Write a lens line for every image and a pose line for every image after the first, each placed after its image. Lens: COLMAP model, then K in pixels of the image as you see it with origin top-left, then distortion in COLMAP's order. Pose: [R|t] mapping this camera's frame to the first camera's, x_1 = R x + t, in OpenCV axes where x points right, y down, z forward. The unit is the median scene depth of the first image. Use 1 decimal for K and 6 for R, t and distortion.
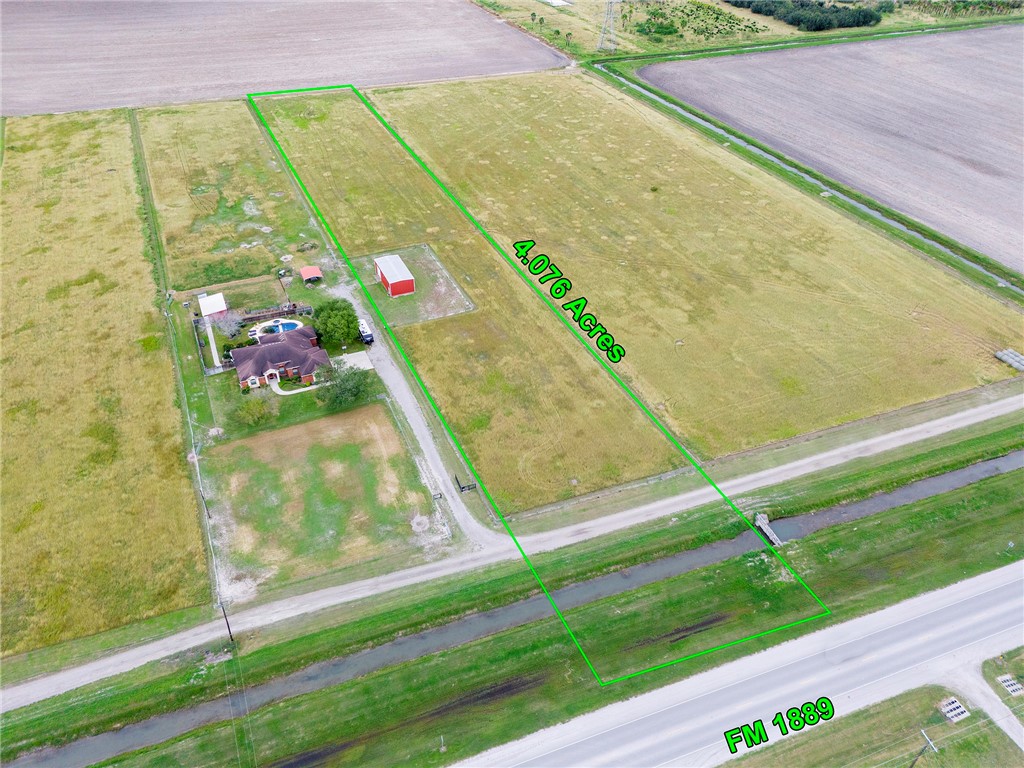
lens RADIAL K [[744.1, 0, 514.0], [0, 744.1, 385.5], [0, 0, 1]] dist [0.101993, -0.115823]
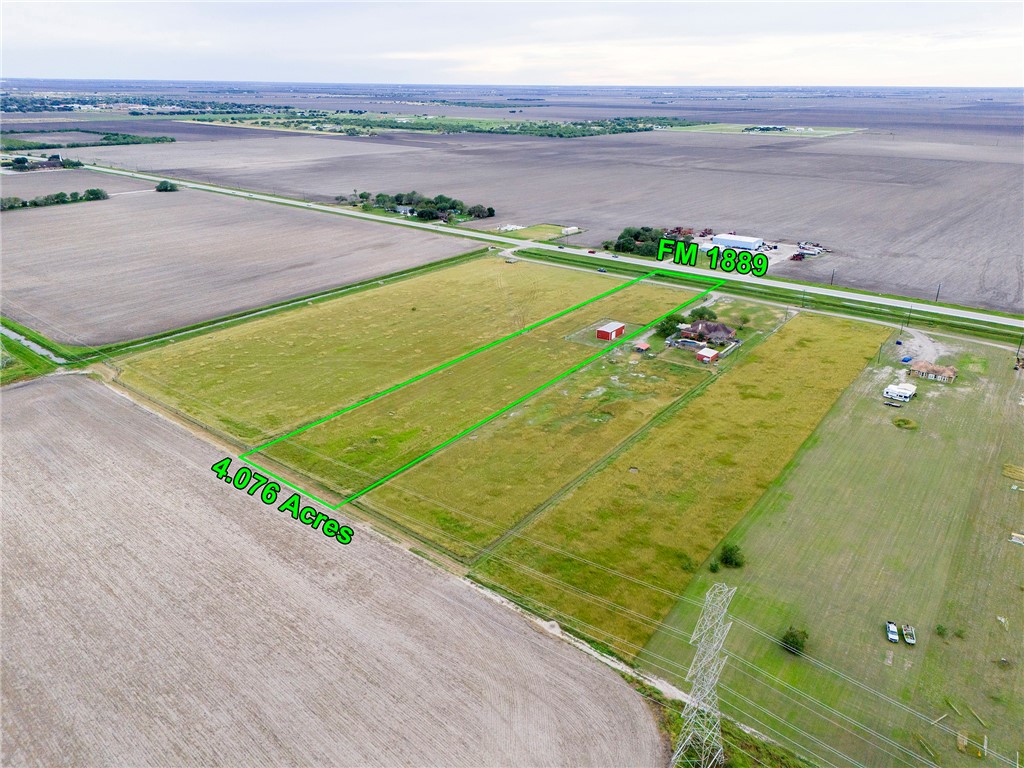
lens RADIAL K [[744.1, 0, 514.0], [0, 744.1, 385.5], [0, 0, 1]] dist [0.101993, -0.115823]
pose [[-0.502037, -0.340163, 0.795140, -1.127235], [0.521918, 0.613945, 0.592177, -0.933228], [-0.689609, 0.712293, -0.130686, 1.163306]]
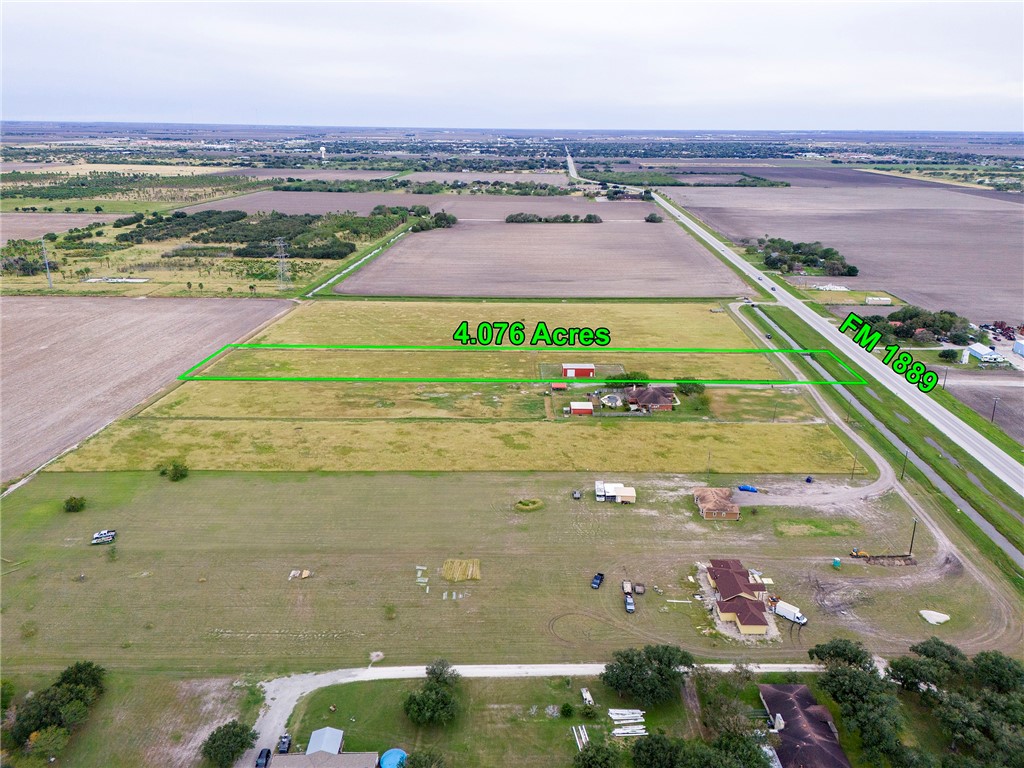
lens RADIAL K [[744.1, 0, 514.0], [0, 744.1, 385.5], [0, 0, 1]] dist [0.101993, -0.115823]
pose [[0.409649, -0.307808, 0.858744, -1.321757], [0.559729, 0.828139, 0.029828, -0.199739], [-0.720340, 0.468445, 0.511536, 0.220338]]
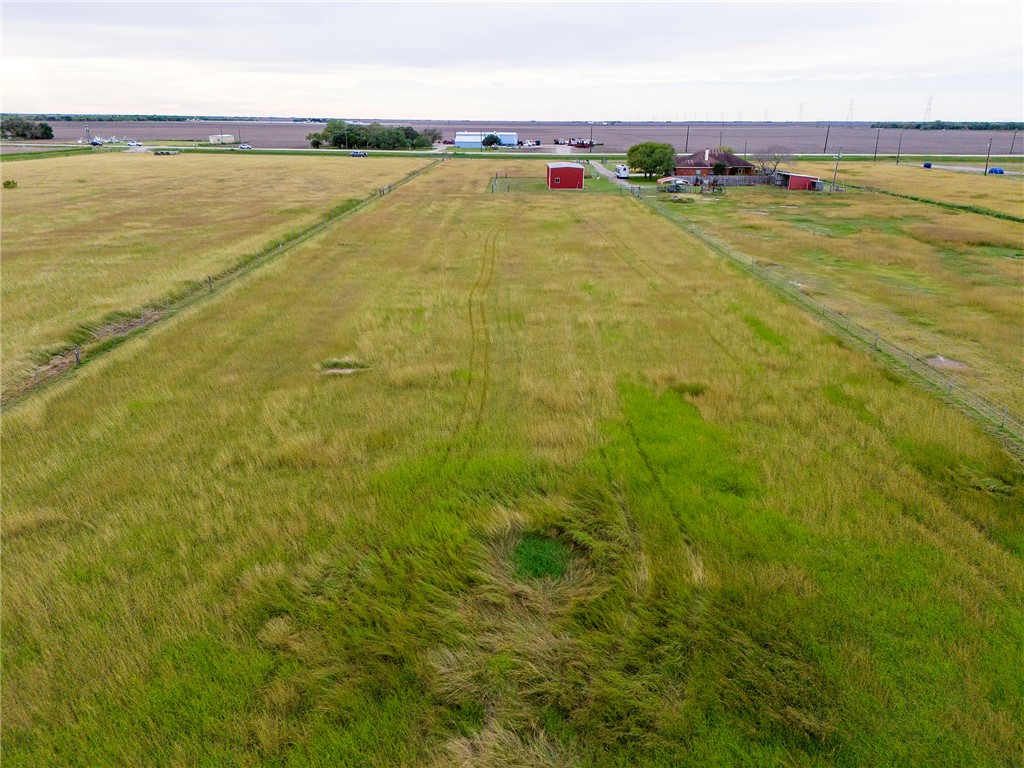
lens RADIAL K [[744.1, 0, 514.0], [0, 744.1, 385.5], [0, 0, 1]] dist [0.101993, -0.115823]
pose [[-0.908648, -0.158187, 0.386440, -0.354018], [0.242452, 0.553610, 0.796701, -0.519802], [-0.339965, 0.817614, -0.464684, 1.239216]]
